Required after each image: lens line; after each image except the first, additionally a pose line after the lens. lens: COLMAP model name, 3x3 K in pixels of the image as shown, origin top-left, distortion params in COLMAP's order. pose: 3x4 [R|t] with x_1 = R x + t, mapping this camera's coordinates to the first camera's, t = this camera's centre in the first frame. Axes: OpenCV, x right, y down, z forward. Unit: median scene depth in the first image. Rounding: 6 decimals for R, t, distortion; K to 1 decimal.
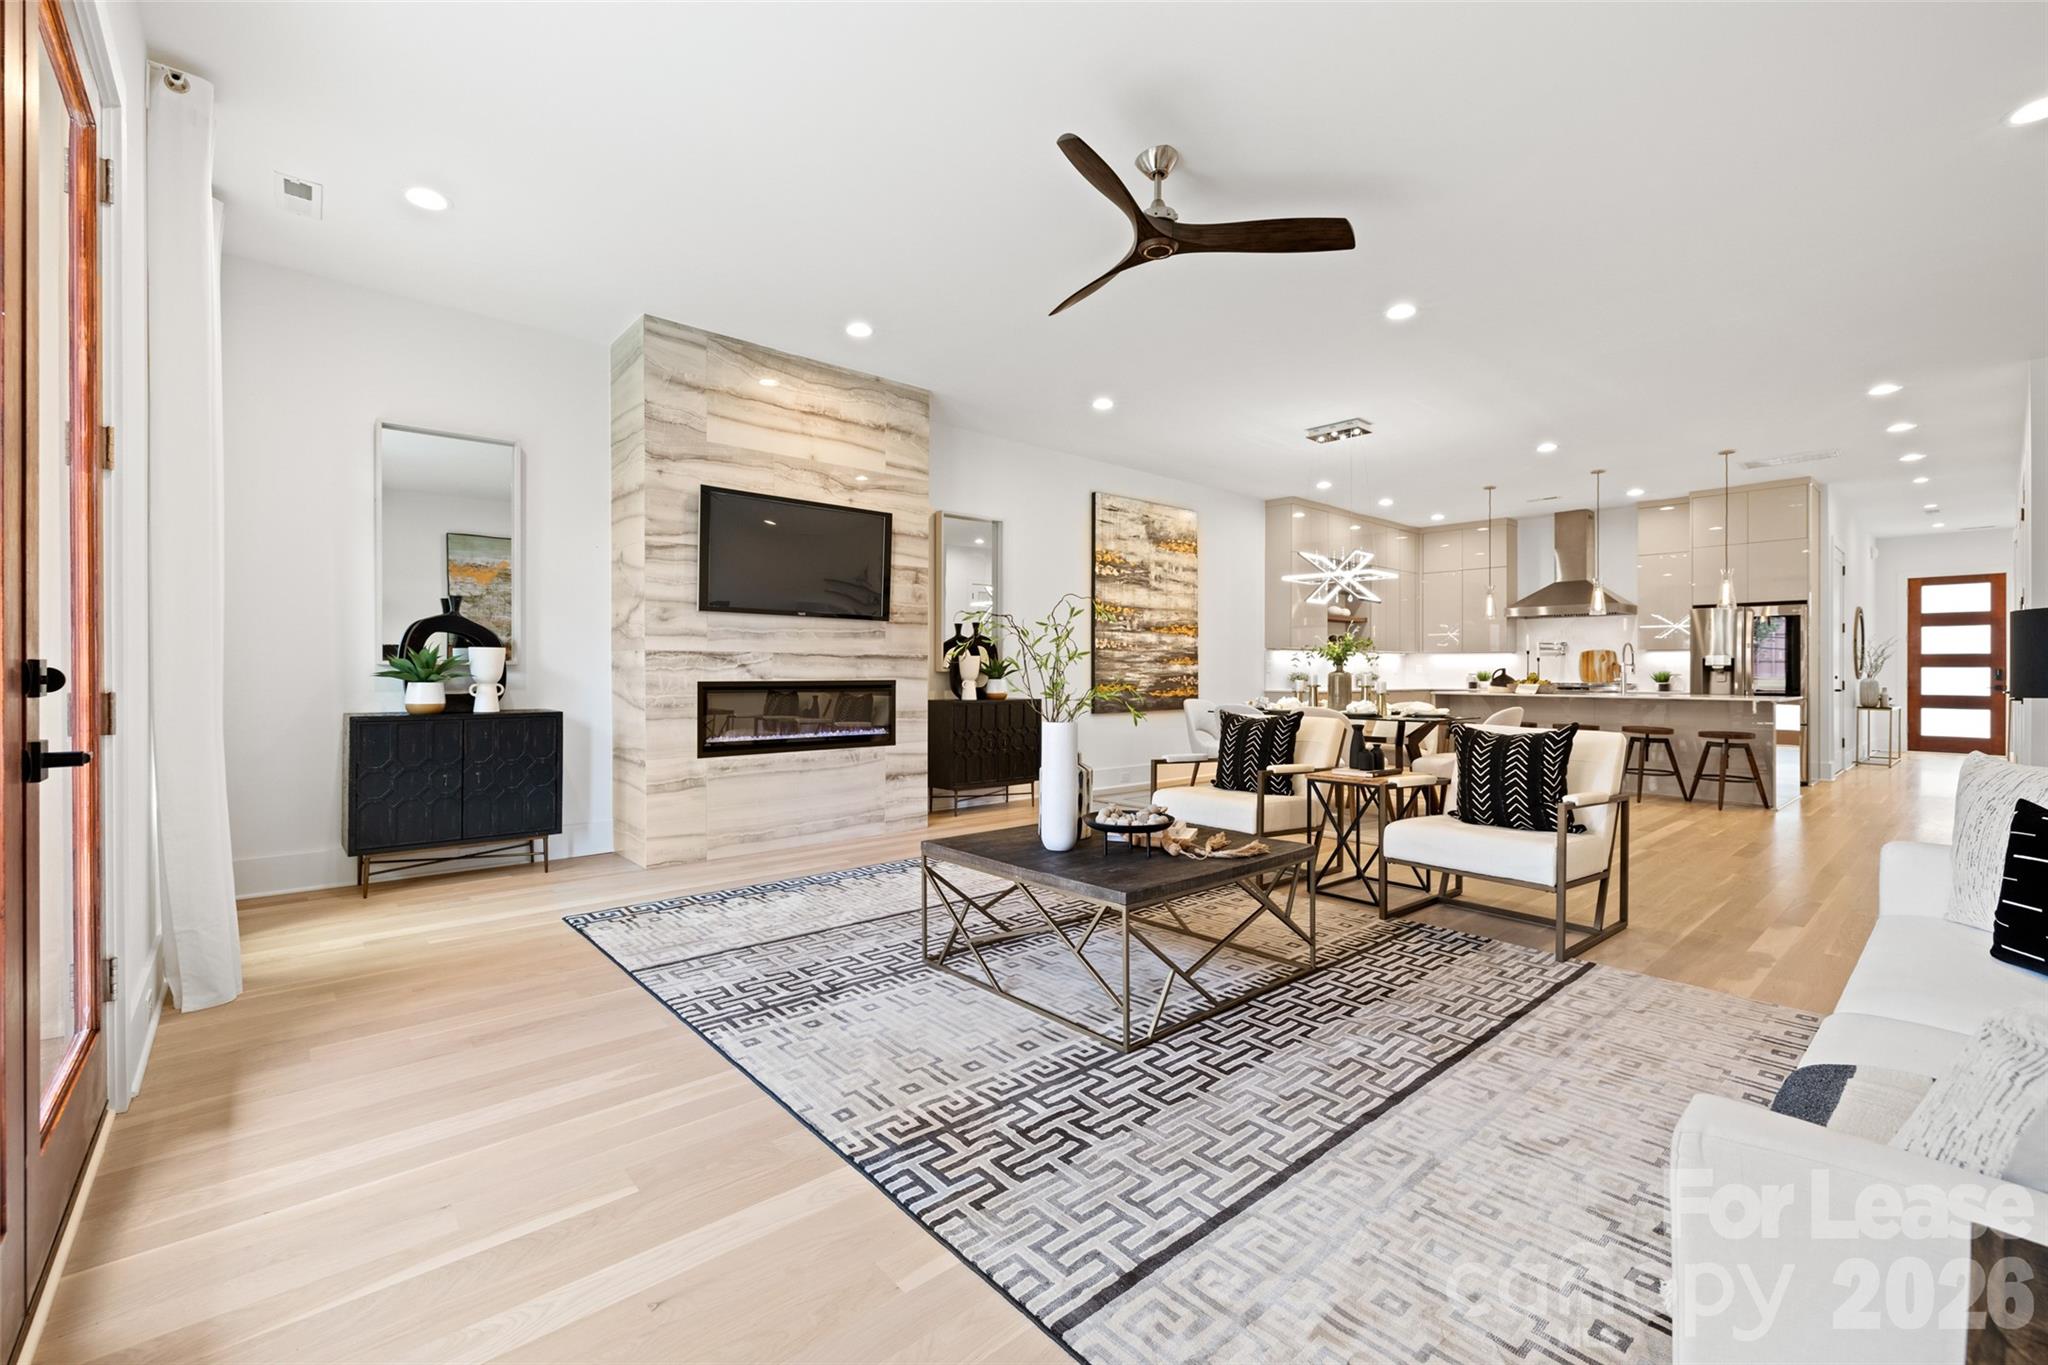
lens RADIAL K [[859.1, 0, 1024.0], [0, 859.1, 682.5], [0, 0, 1]] dist [-0.000921, -0.000111]
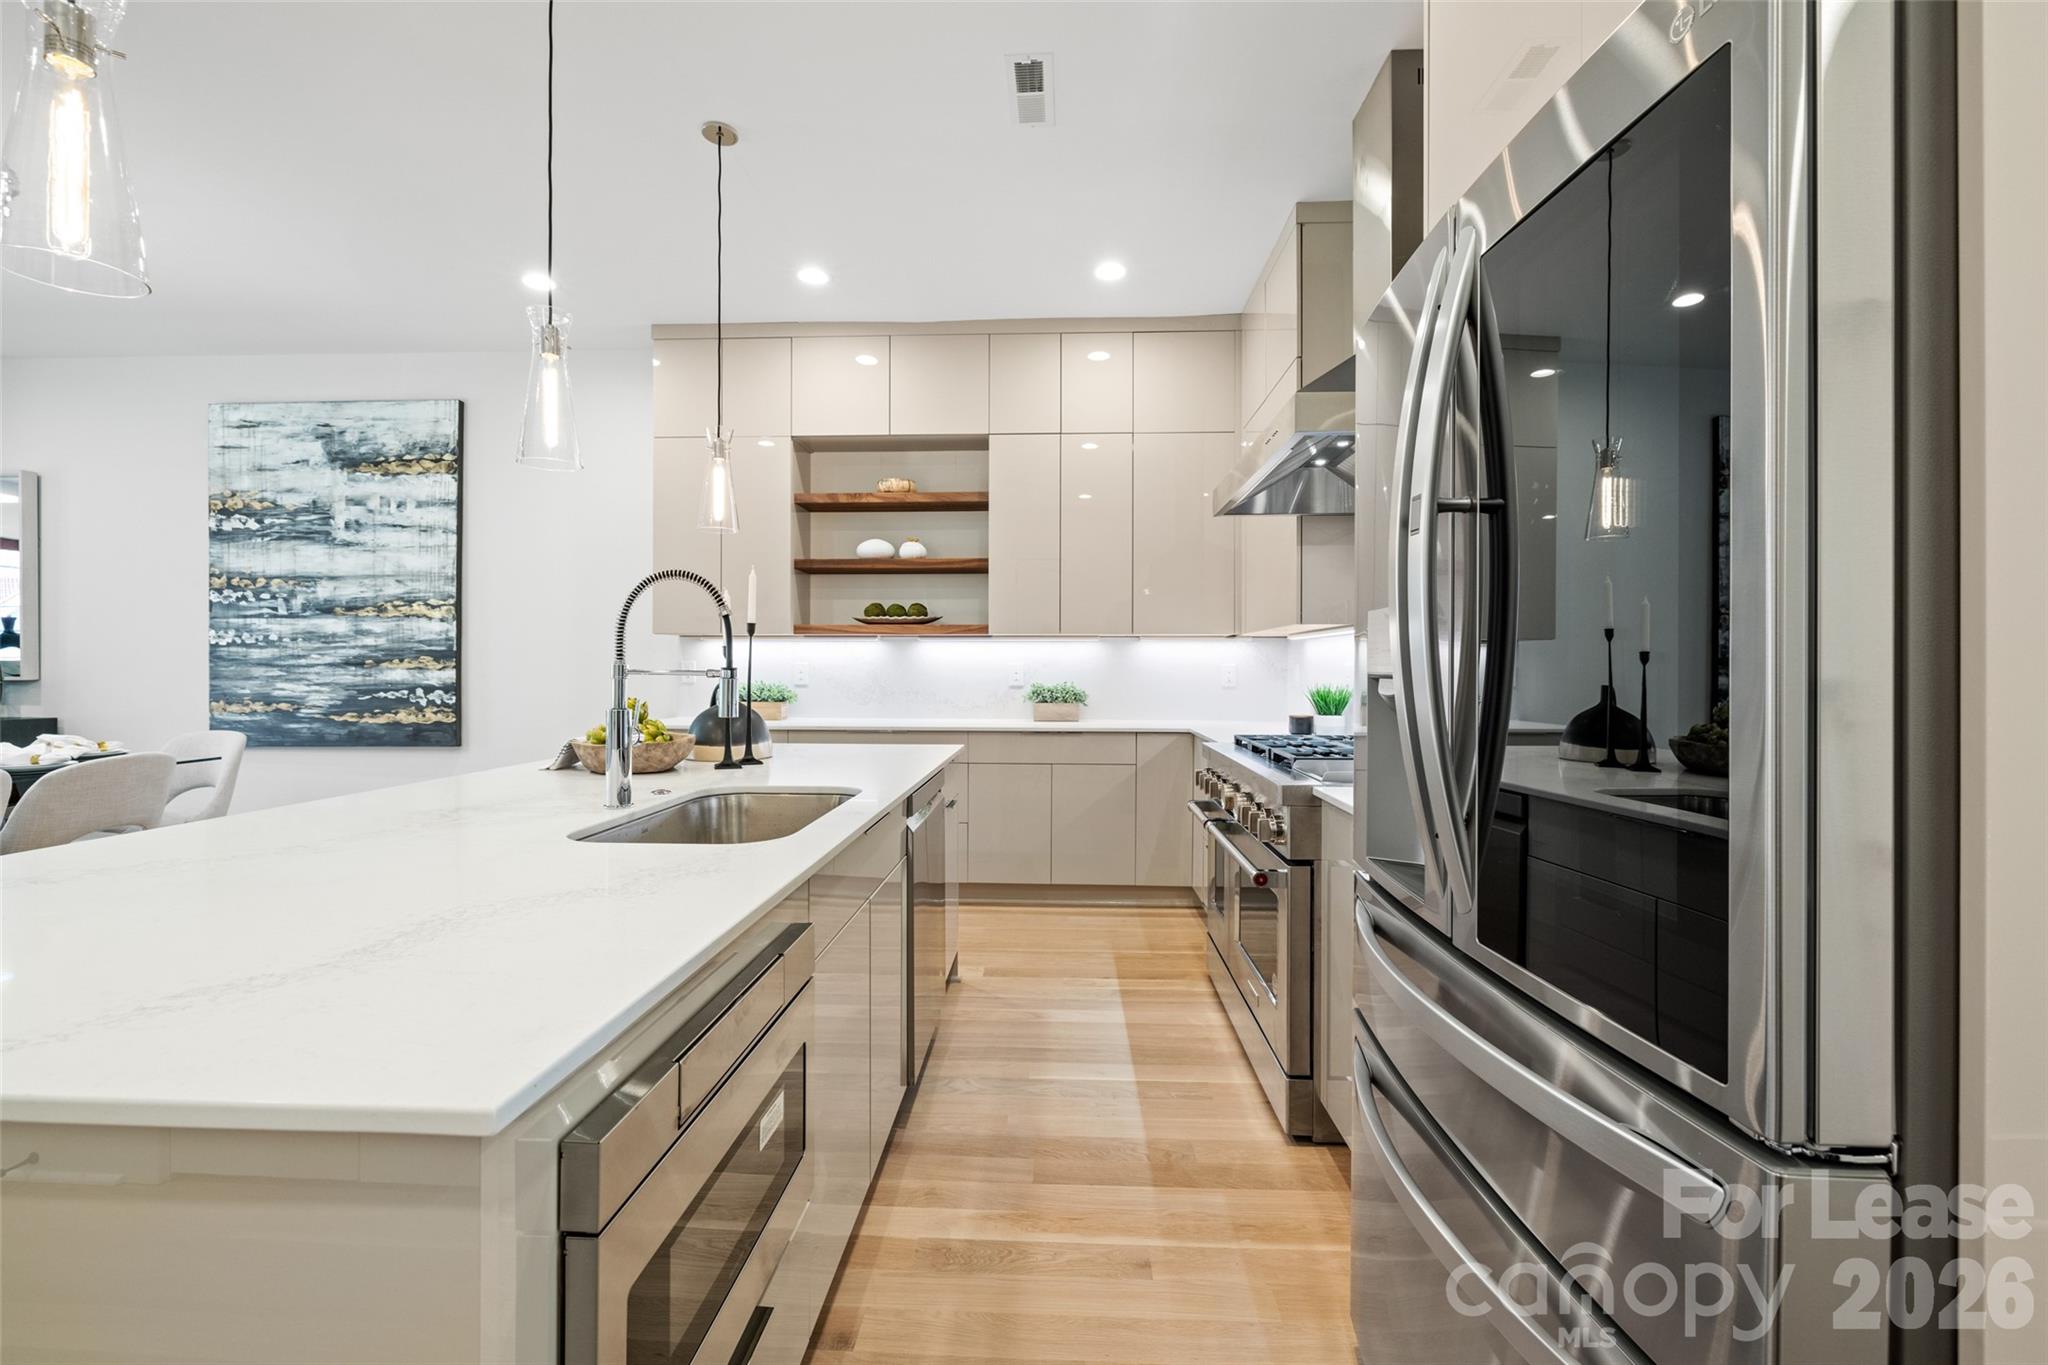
lens RADIAL K [[859.1, 0, 1024.0], [0, 859.1, 682.5], [0, 0, 1]] dist [-0.000921, -0.000111]
pose [[0.718072, 0.011922, -0.695867, 0.921265], [-0.009645, 0.999928, 0.007179, -0.020848], [0.695902, 0.001557, 0.718135, 0.907342]]
